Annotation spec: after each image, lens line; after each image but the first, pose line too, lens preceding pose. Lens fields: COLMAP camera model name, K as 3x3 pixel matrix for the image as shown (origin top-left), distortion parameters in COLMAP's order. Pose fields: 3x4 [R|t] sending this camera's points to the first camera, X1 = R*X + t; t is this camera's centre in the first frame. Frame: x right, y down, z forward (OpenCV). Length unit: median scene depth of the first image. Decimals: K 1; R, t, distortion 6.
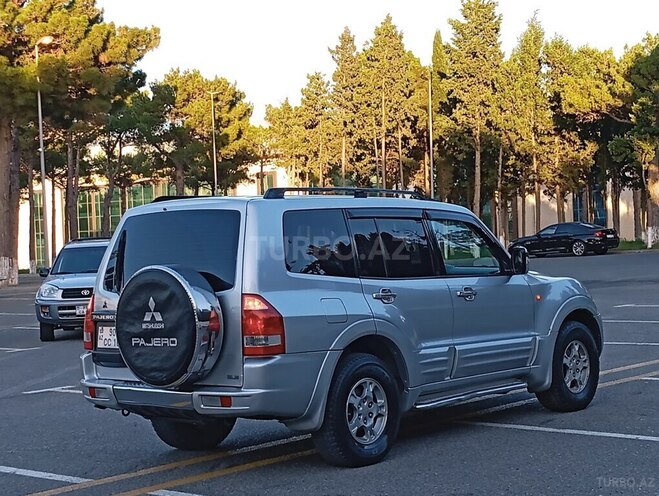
lens RADIAL K [[1314.1, 0, 324.5], [0, 1314.1, 249.7], [0, 0, 1]] dist [0.078211, 0.000000]
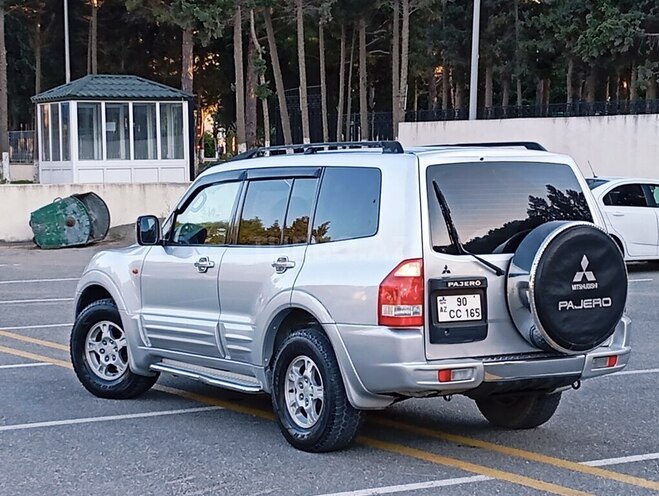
lens RADIAL K [[1704.6, 0, 331.0], [0, 1704.6, 247.4], [0, 0, 1]] dist [0.212597, 0.000000]
pose [[0.268889, -0.006079, 0.963152, -1.191501], [0.002330, 0.999981, 0.005661, 0.020778], [-0.963168, 0.000722, 0.268898, 0.755890]]
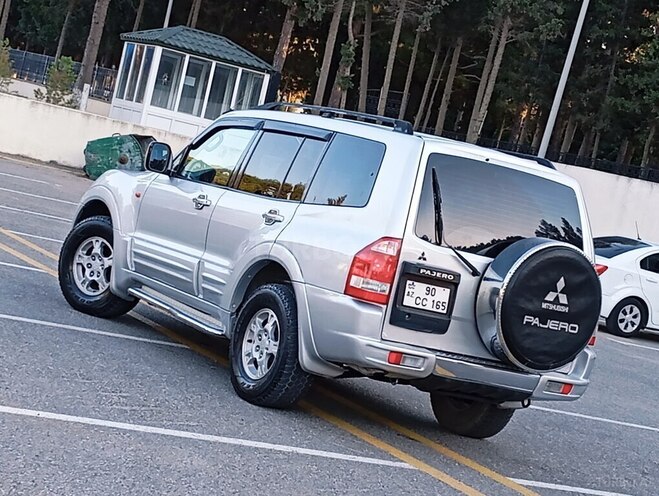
lens RADIAL K [[1704.6, 0, 333.1], [0, 1704.6, 250.1], [0, 0, 1]] dist [0.212597, 0.000000]
pose [[0.294940, 0.067189, 0.953151, -1.178606], [-0.240002, 0.970755, 0.005836, 0.043934], [-0.924883, -0.230479, 0.302440, 0.704440]]
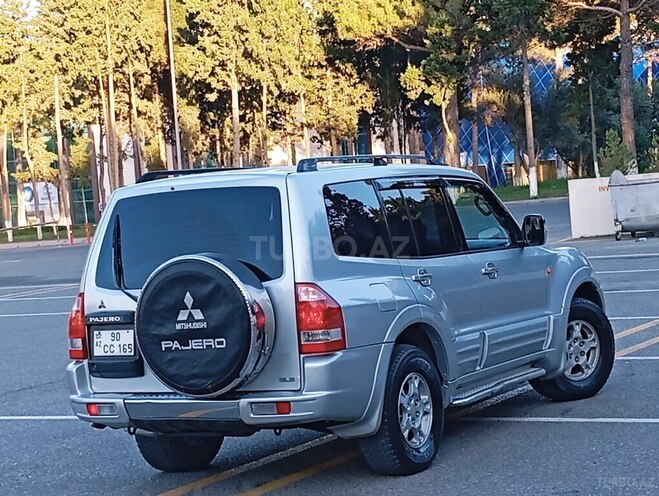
lens RADIAL K [[1704.6, 0, 333.0], [0, 1704.6, 249.6], [0, 0, 1]] dist [0.212597, 0.000000]
pose [[0.979430, -0.045595, 0.196567, -0.228191], [0.041648, 0.998840, 0.024169, -0.012936], [-0.197441, -0.015486, 0.980192, -0.095163]]
